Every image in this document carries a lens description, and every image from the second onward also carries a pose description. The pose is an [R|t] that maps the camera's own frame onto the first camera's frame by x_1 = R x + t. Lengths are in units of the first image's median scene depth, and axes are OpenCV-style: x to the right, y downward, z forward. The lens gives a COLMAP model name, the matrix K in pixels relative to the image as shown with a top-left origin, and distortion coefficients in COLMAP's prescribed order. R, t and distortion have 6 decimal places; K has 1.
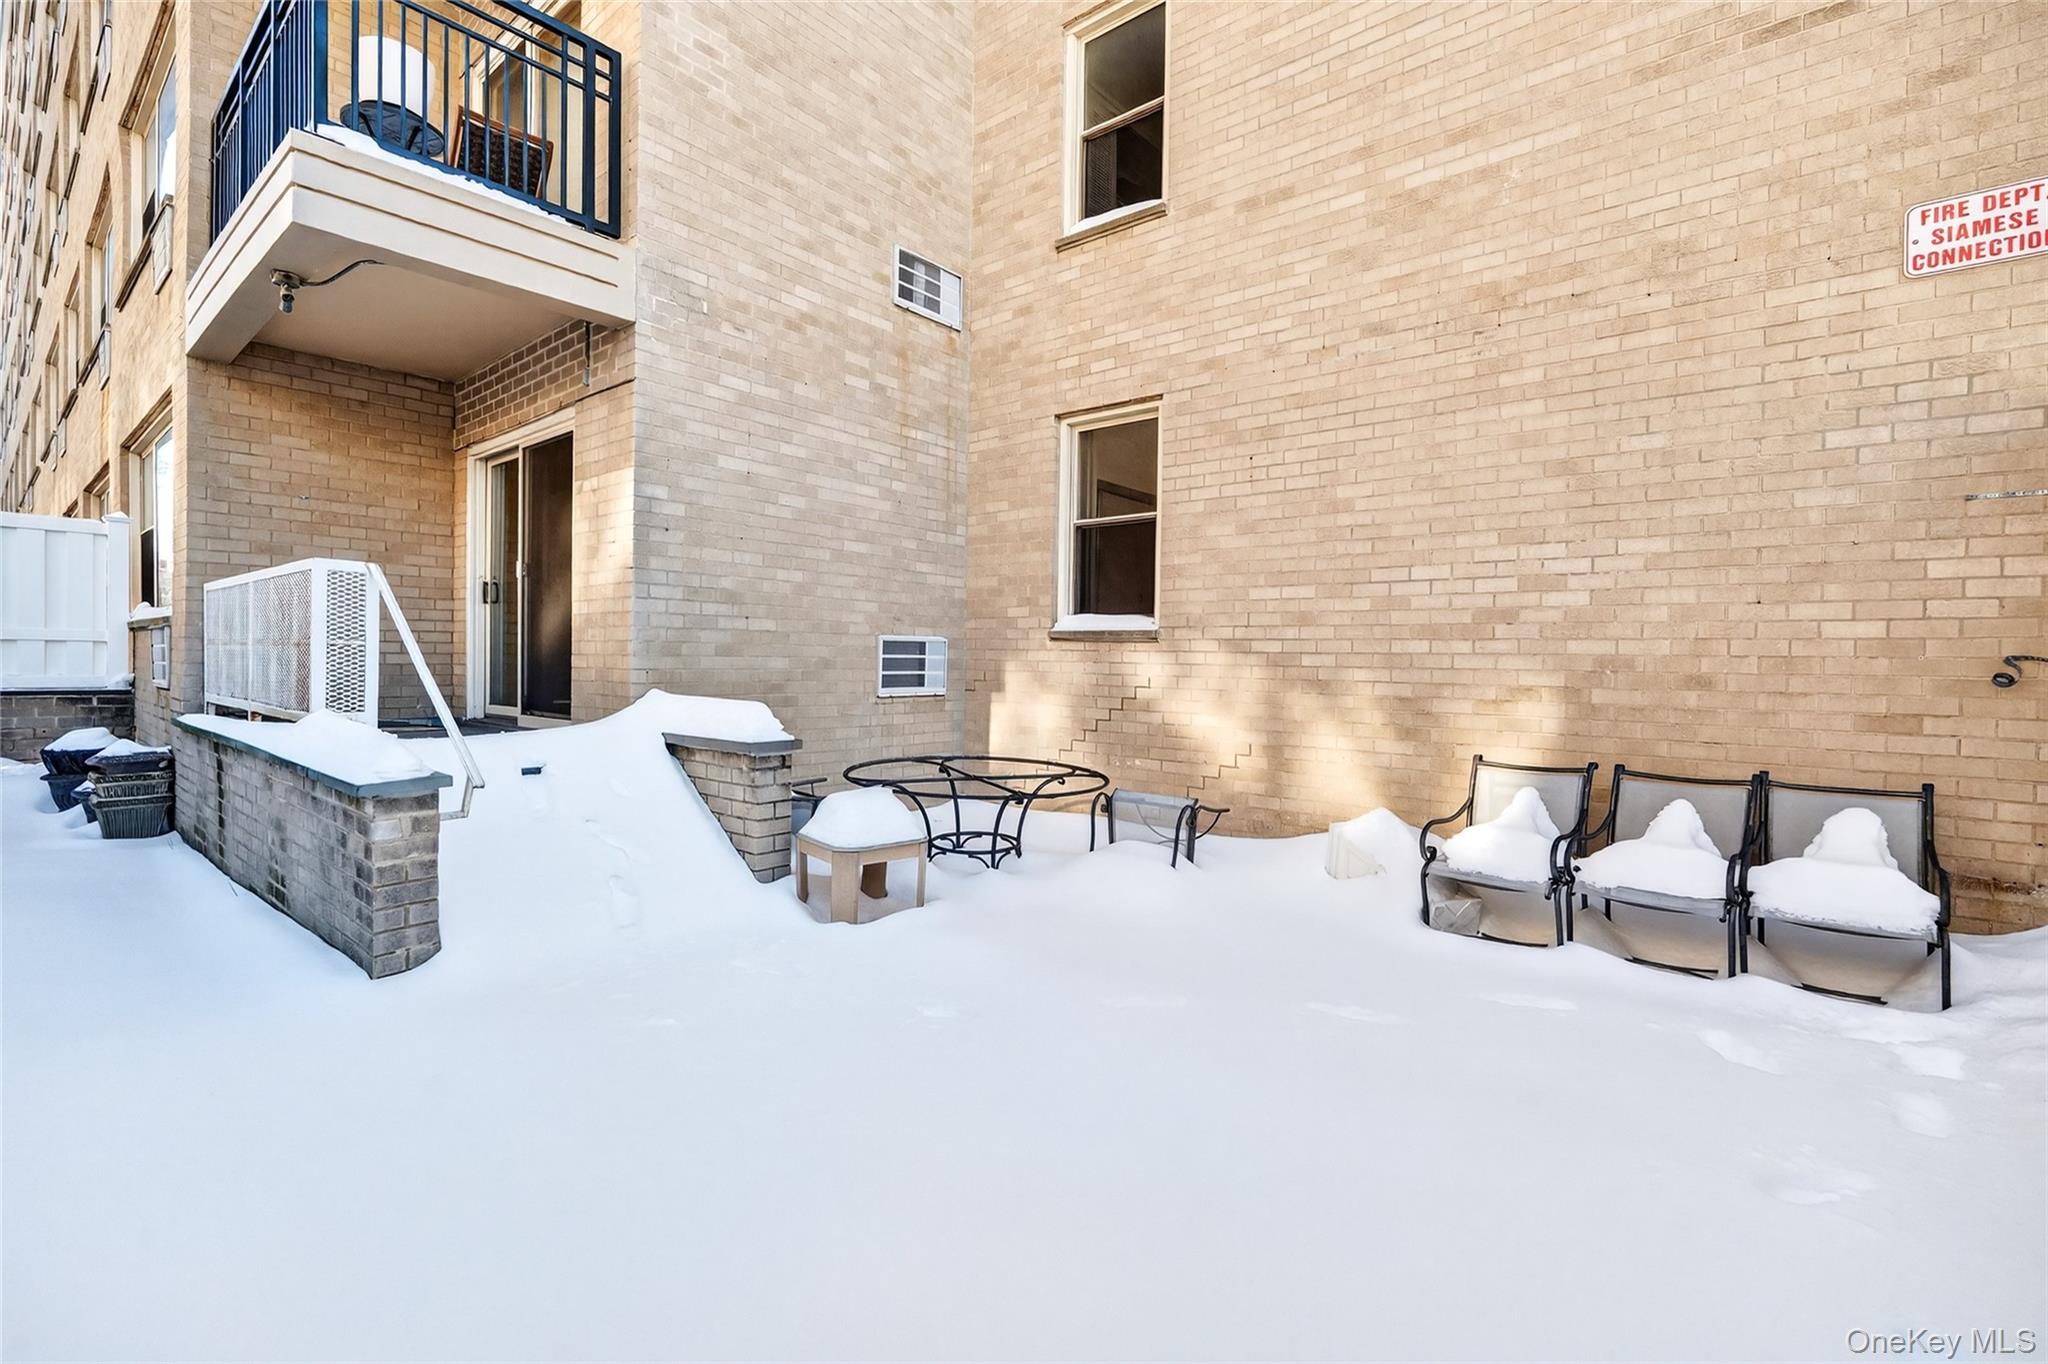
lens RADIAL K [[905.6, 0, 1020.8], [0, 905.6, 668.7], [0, 0, 1]] dist [0.000335, -0.000142]
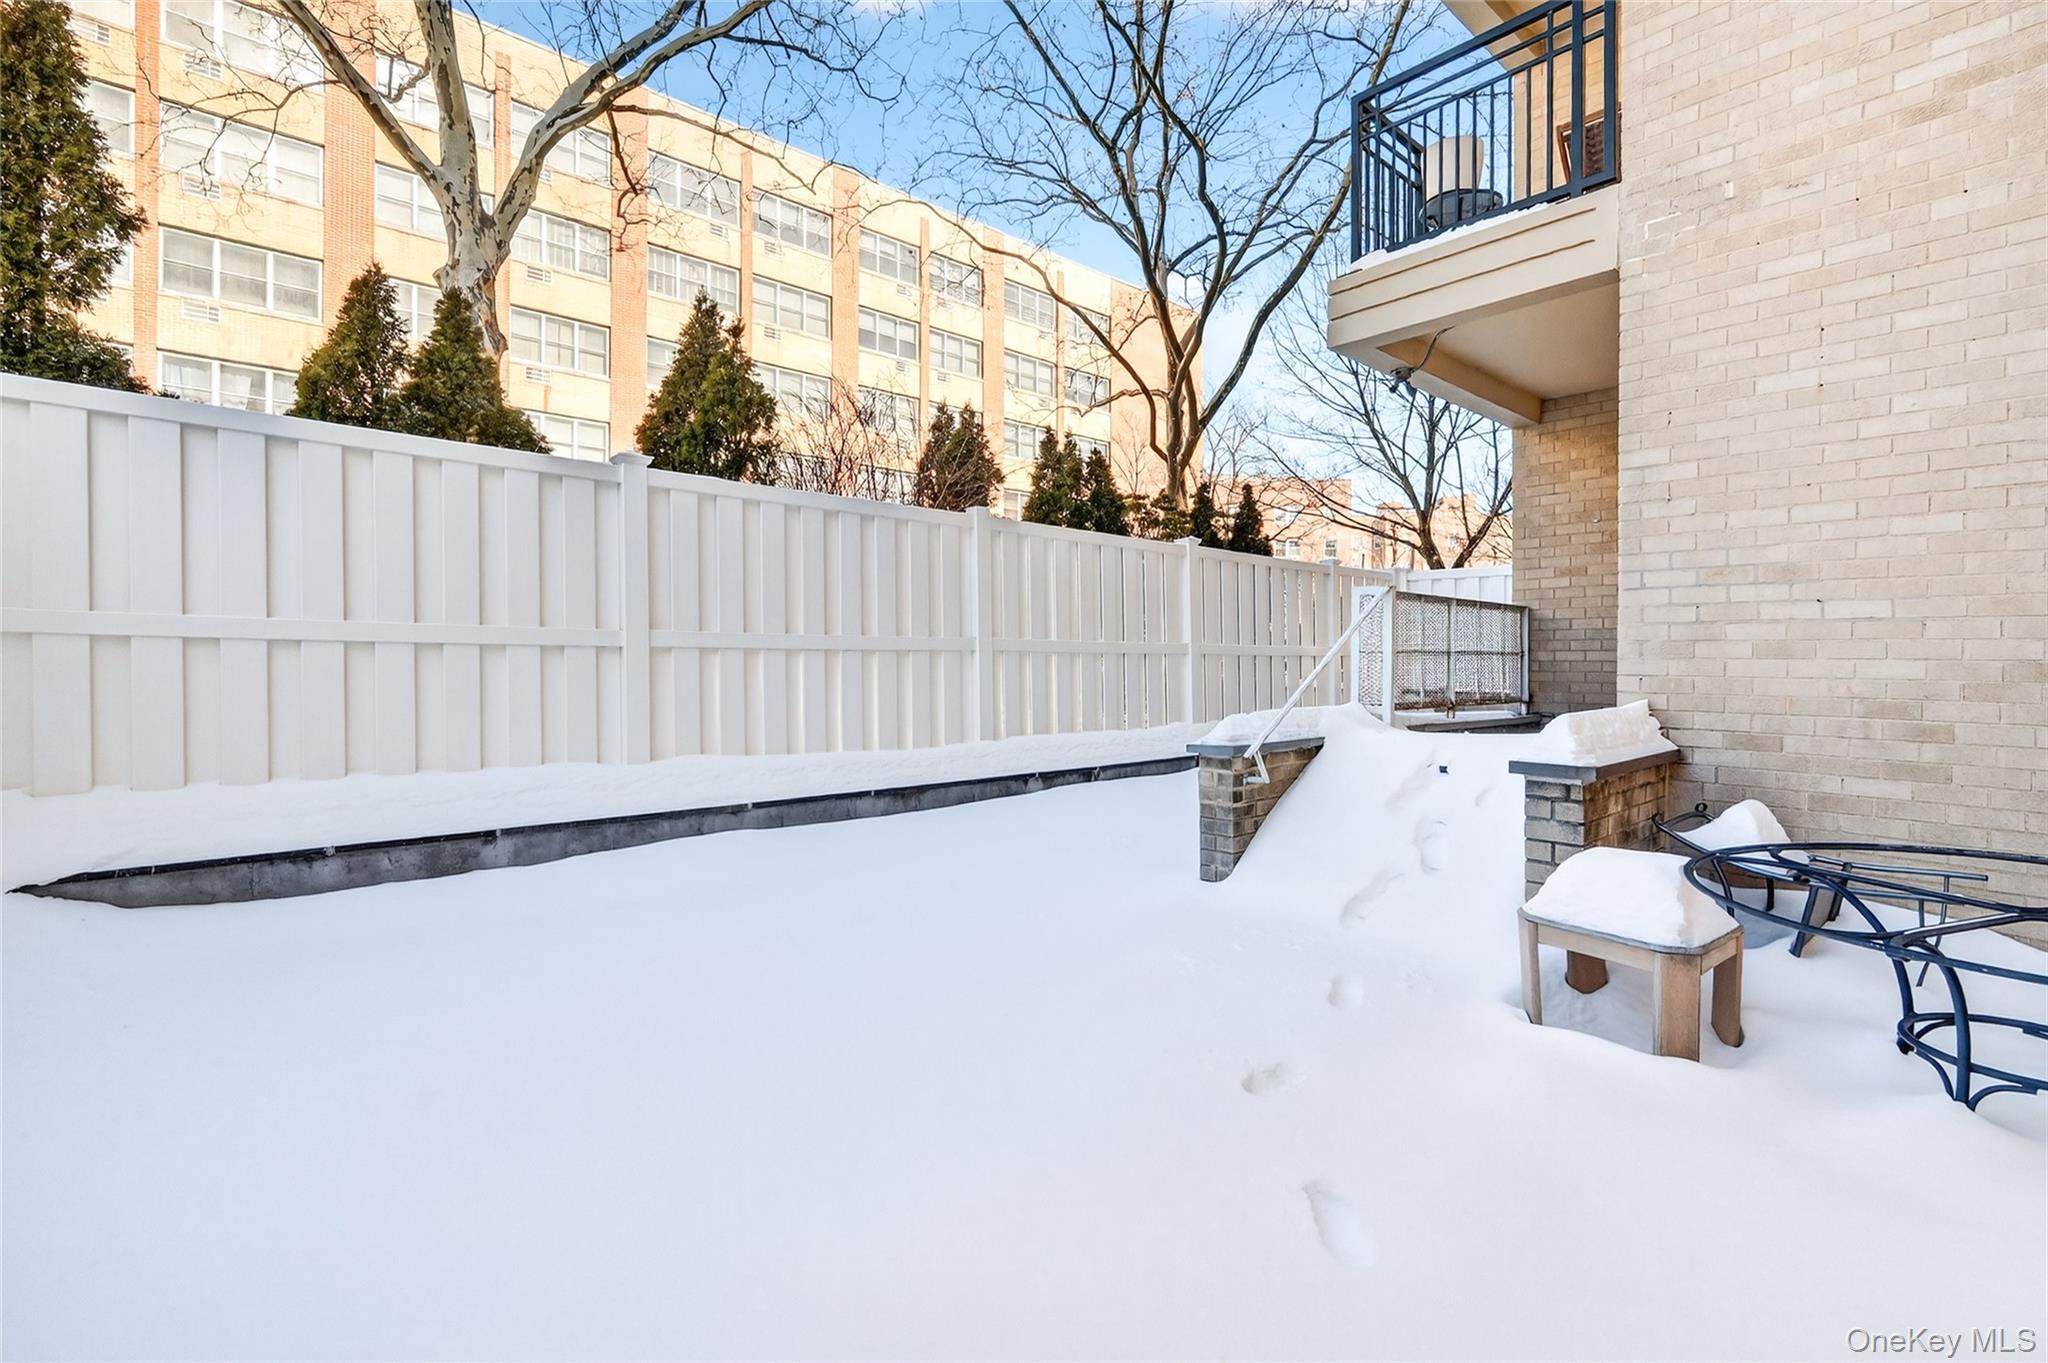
lens RADIAL K [[919.3, 0, 1021.4], [0, 919.3, 661.9], [0, 0, 1]] dist [-0.007796, 0.000208]
pose [[-0.139932, -0.011630, -0.990093, 0.497974], [-0.016641, 0.999817, -0.009393, 0.005718], [0.990021, 0.015162, -0.140100, 0.565195]]
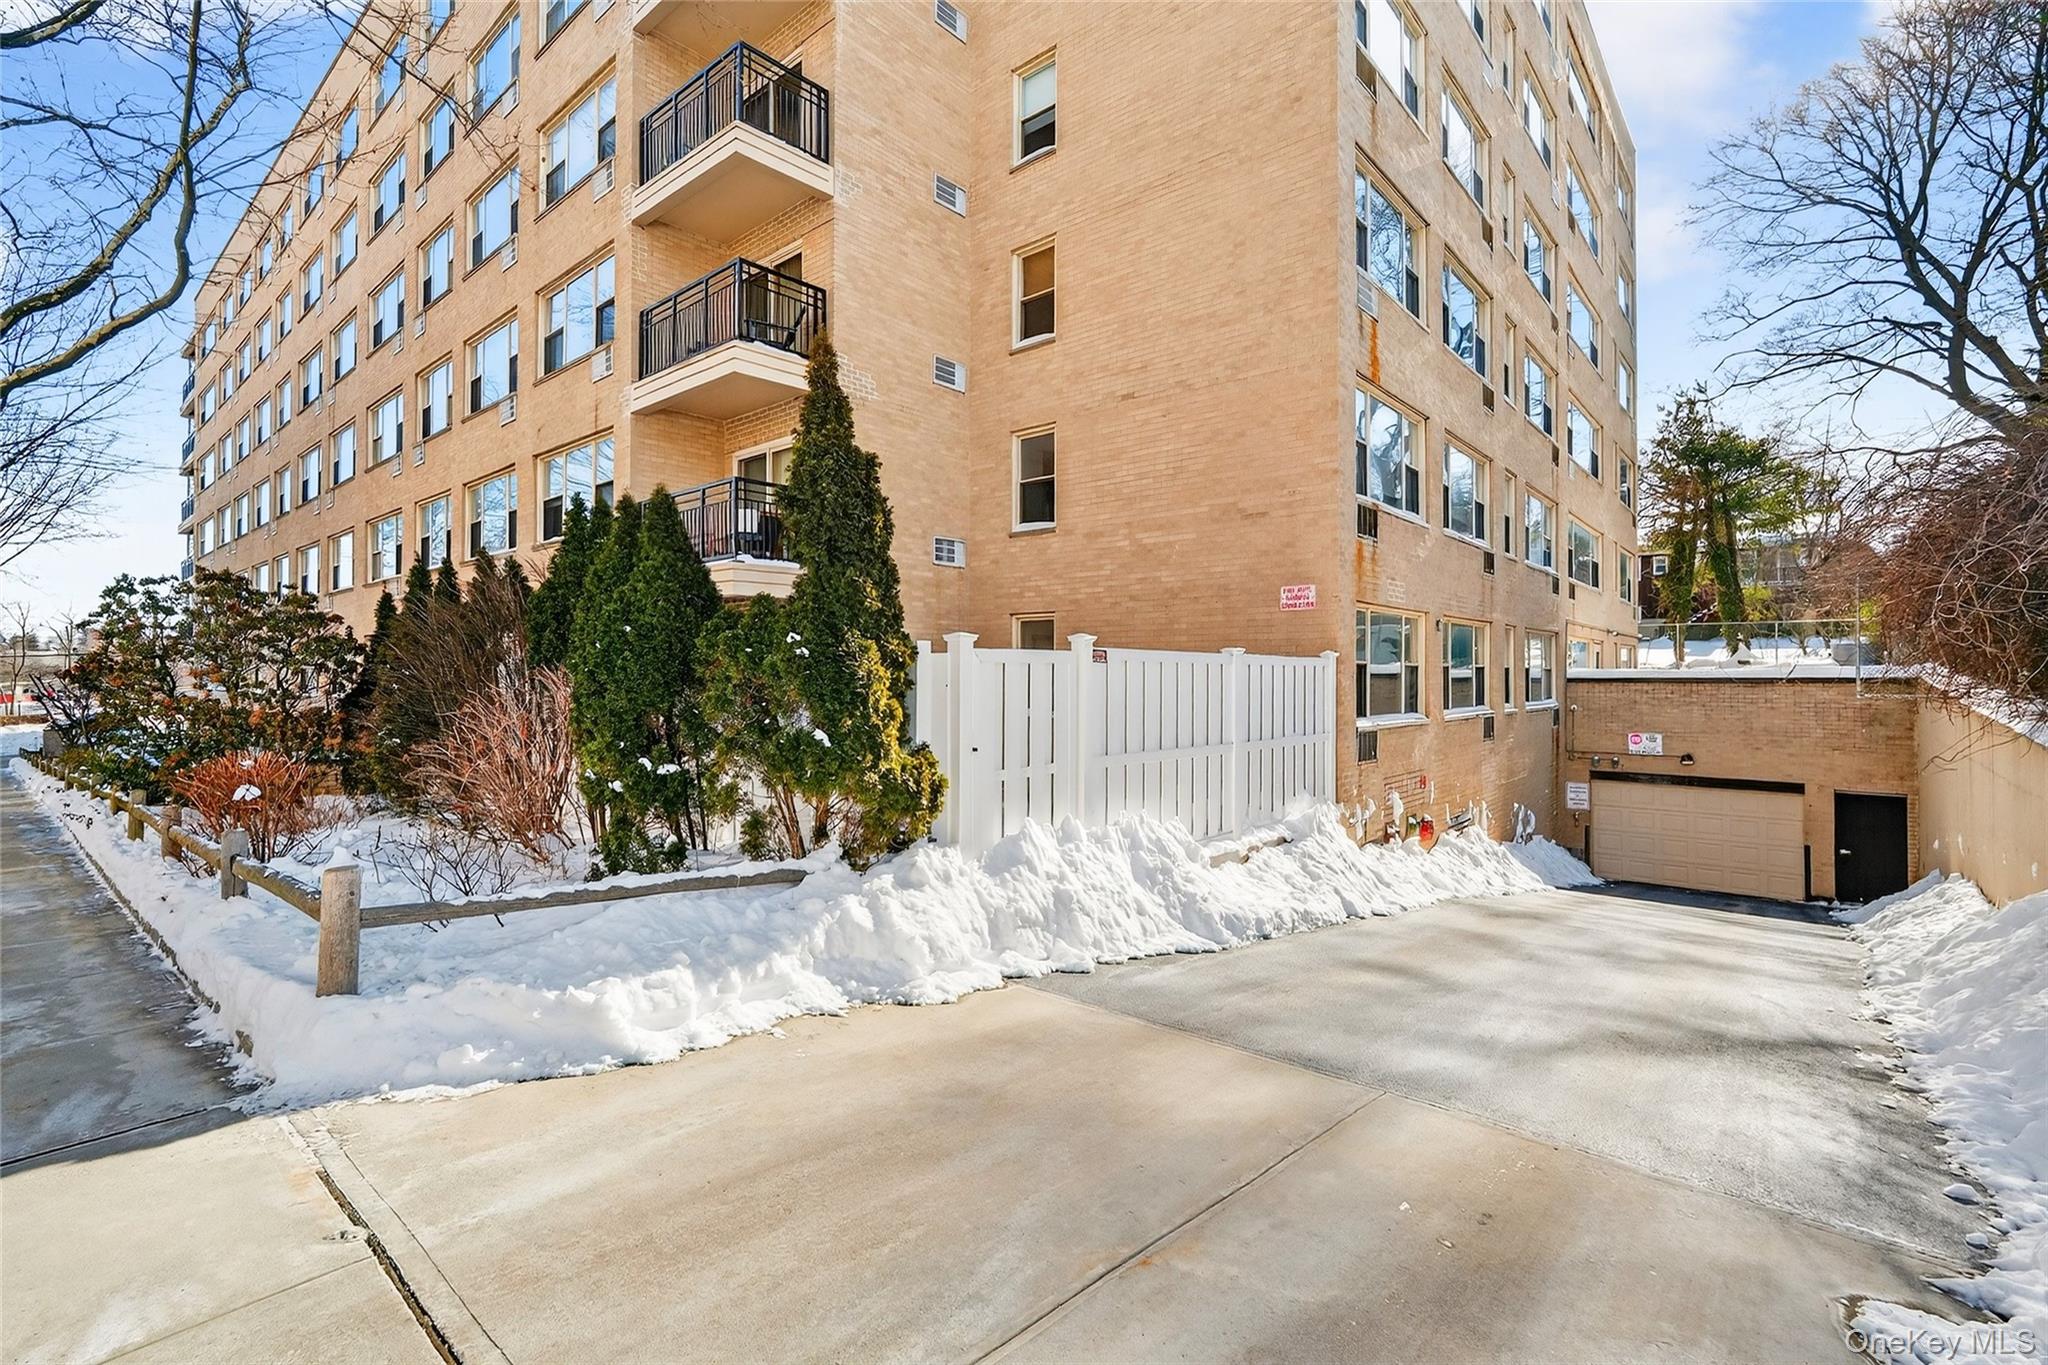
lens RADIAL K [[905.6, 0, 1020.8], [0, 905.6, 669.2], [0, 0, 1]] dist [0.000335, -0.000142]
pose [[0.999772, -0.013686, -0.016367, 0.129150], [0.013310, 0.999651, -0.022824, -0.136304], [0.016673, 0.022601, 0.999606, -1.480892]]
